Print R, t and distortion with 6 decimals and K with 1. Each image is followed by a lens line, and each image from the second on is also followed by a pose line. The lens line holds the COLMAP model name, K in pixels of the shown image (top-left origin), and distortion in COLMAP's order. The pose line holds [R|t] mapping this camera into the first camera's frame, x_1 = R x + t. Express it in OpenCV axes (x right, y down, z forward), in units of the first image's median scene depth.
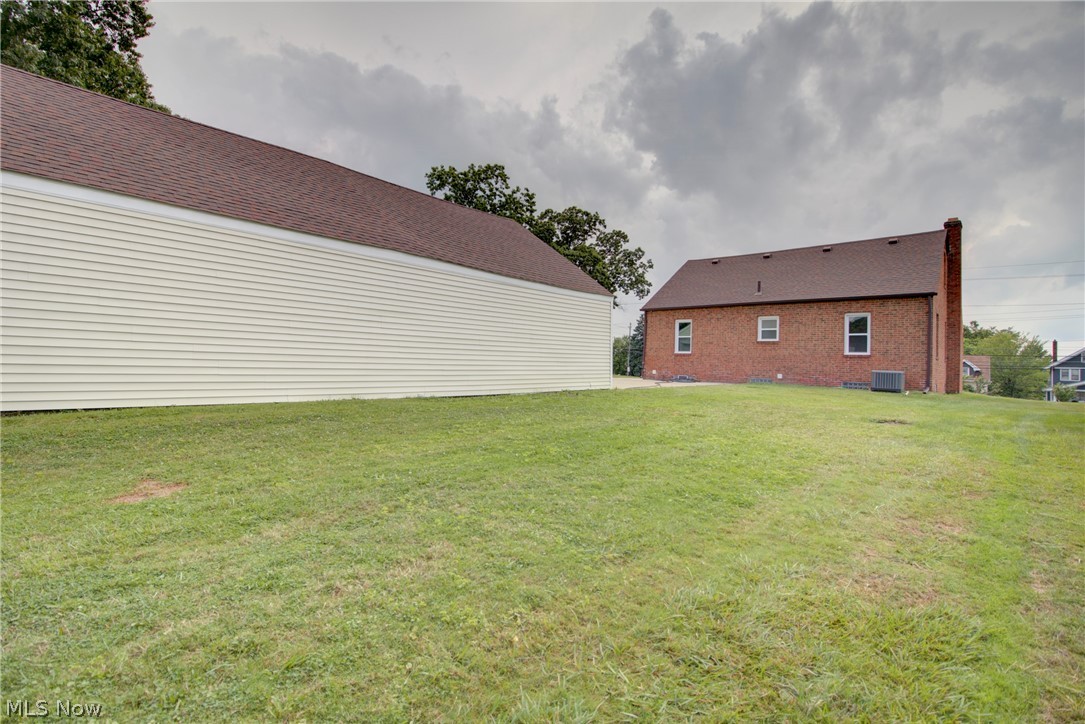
lens RADIAL K [[515.8, 0, 552.8], [0, 515.8, 352.0], [0, 0, 1]] dist [0.002219, -0.014723]
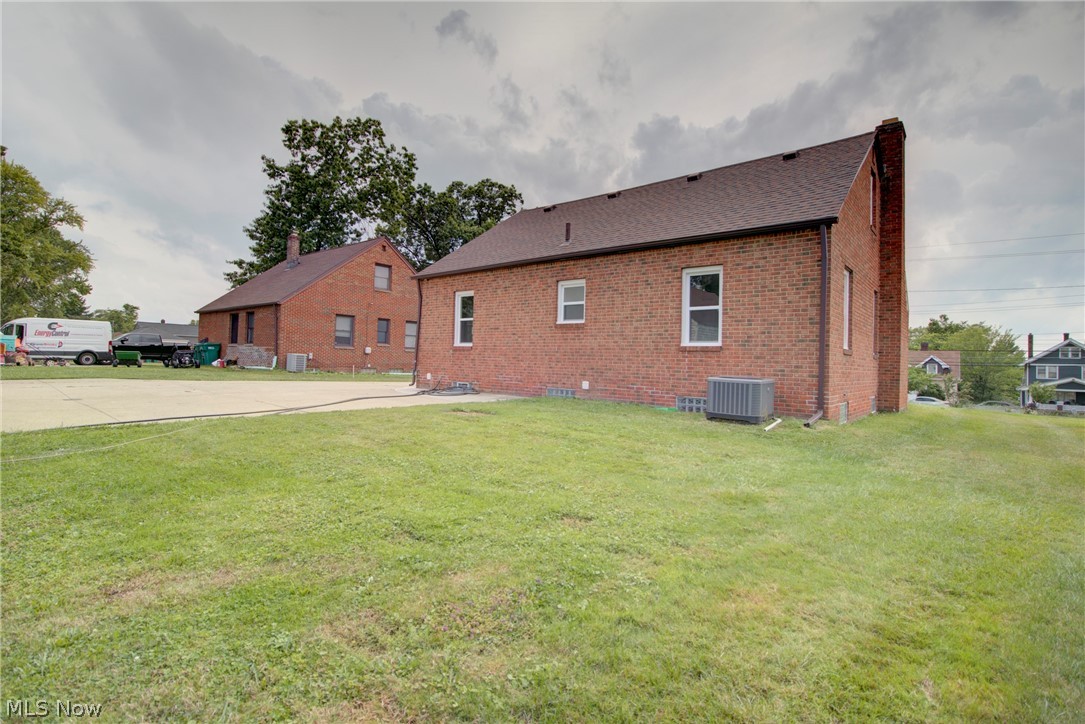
lens RADIAL K [[515.8, 0, 552.8], [0, 515.8, 352.0], [0, 0, 1]] dist [0.002219, -0.014723]
pose [[0.999440, -0.002509, 0.033382, 0.209144], [0.002329, 0.999983, 0.005433, 0.004092], [-0.033395, -0.005353, 0.999428, 0.235843]]
